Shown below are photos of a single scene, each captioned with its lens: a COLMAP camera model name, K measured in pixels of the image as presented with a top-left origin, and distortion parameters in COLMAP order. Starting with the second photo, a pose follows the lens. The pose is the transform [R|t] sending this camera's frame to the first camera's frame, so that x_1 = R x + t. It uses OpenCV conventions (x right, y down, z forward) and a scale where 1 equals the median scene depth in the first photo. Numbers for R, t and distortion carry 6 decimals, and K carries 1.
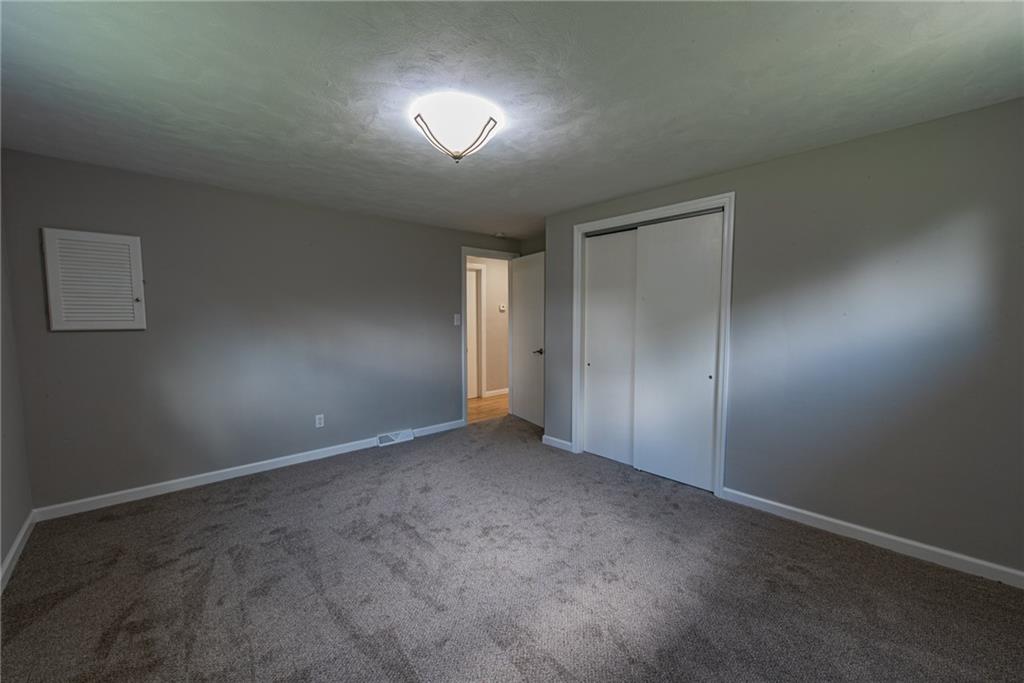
lens RADIAL K [[402.9, 0, 512.0], [0, 402.9, 341.5], [0, 0, 1]] dist [0.009676, -0.000217]
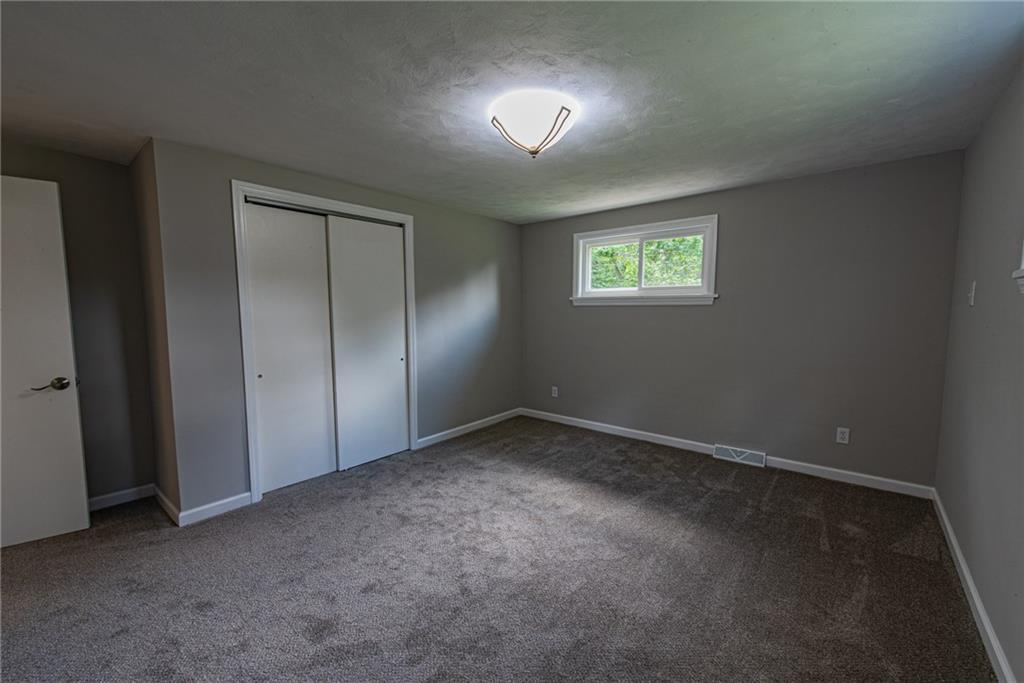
lens RADIAL K [[402.9, 0, 512.0], [0, 402.9, 341.5], [0, 0, 1]] dist [0.009676, -0.000217]
pose [[-0.120322, -0.073948, 0.989977, -0.777958], [0.069010, 0.994186, 0.082650, -0.045352], [-0.990333, 0.078263, -0.114520, 0.807997]]
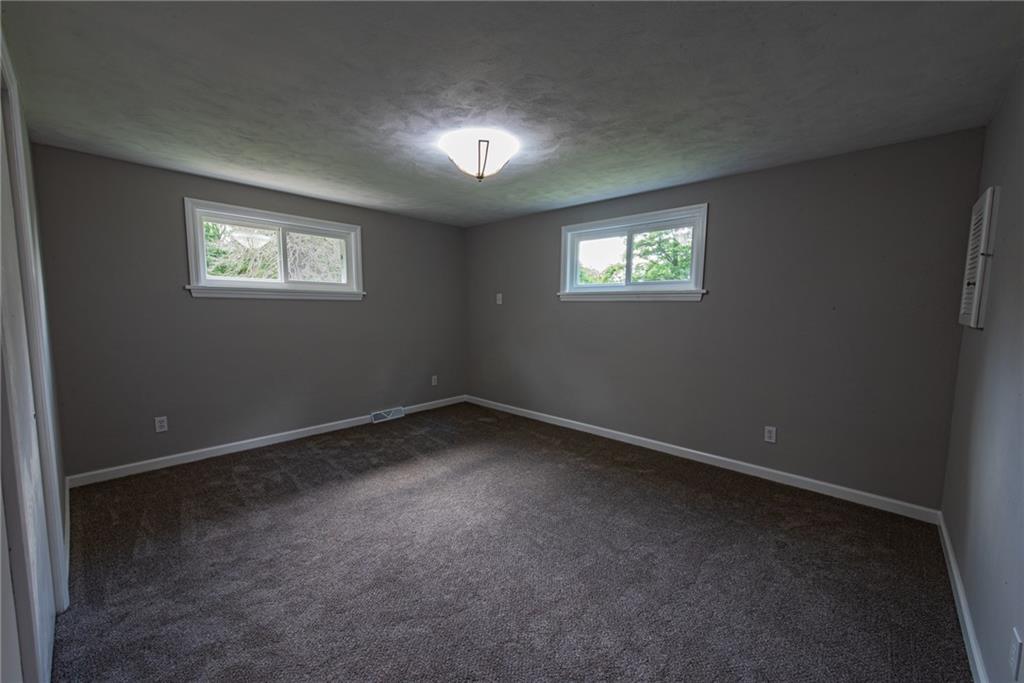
lens RADIAL K [[402.9, 0, 512.0], [0, 402.9, 341.5], [0, 0, 1]] dist [0.009676, -0.000217]
pose [[-0.997809, -0.000373, -0.066166, -0.099802], [-0.010496, 0.988216, 0.152703, -0.094175], [0.065329, 0.153063, -0.986055, 1.555340]]
